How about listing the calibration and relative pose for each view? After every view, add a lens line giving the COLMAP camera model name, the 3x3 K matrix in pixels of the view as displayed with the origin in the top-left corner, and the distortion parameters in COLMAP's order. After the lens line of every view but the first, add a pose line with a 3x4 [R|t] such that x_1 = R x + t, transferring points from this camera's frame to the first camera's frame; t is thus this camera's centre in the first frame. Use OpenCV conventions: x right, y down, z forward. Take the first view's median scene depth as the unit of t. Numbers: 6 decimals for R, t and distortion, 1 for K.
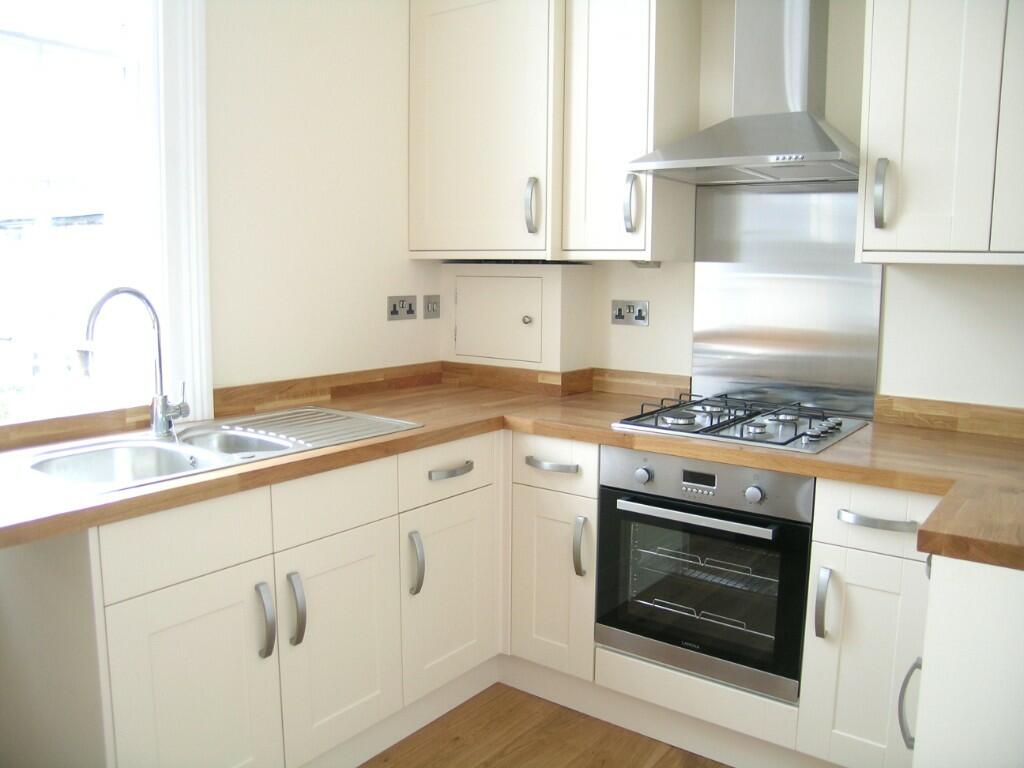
lens RADIAL K [[847.4, 0, 515.3], [0, 847.4, 379.2], [0, 0, 1]] dist [-0.135801, 0.110692]
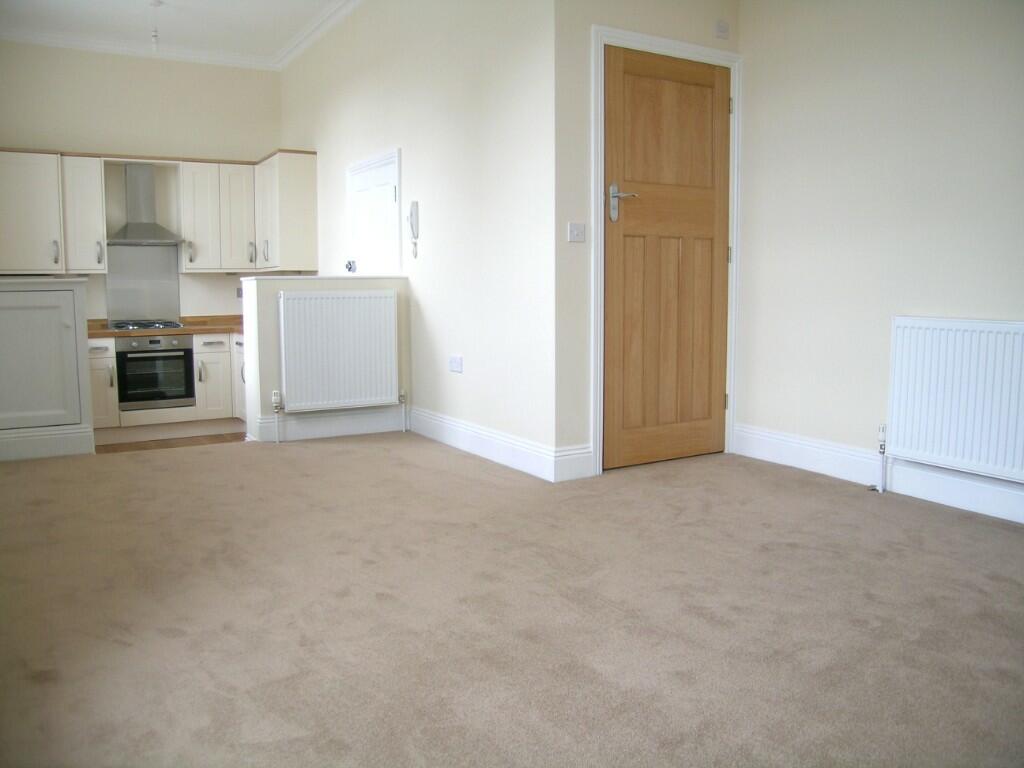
lens RADIAL K [[847.4, 0, 515.3], [0, 847.4, 379.2], [0, 0, 1]] dist [-0.135801, 0.110692]
pose [[0.376358, -0.121799, 0.918433, -1.857971], [0.128923, 0.988561, 0.078268, 0.162077], [-0.917460, 0.088950, 0.387756, -1.236822]]
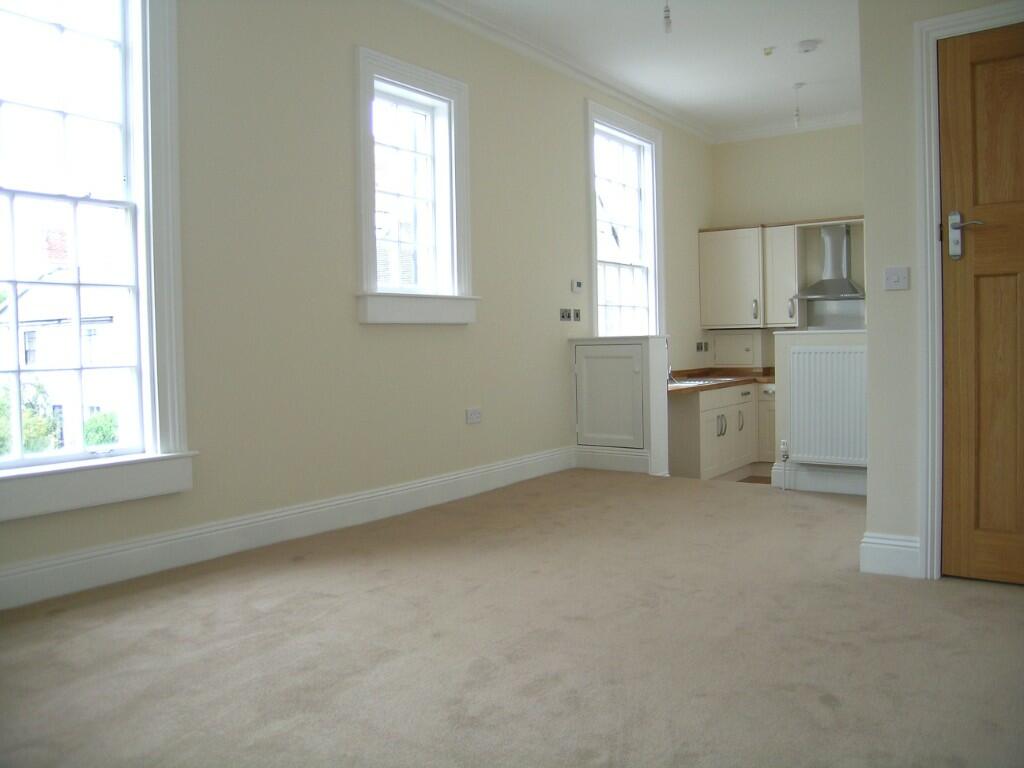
lens RADIAL K [[847.4, 0, 515.3], [0, 847.4, 379.2], [0, 0, 1]] dist [-0.135801, 0.110692]
pose [[0.999128, -0.036692, 0.019932, -0.947236], [0.038266, 0.995617, -0.085335, 0.273404], [-0.016714, 0.086024, 0.996153, -2.020086]]
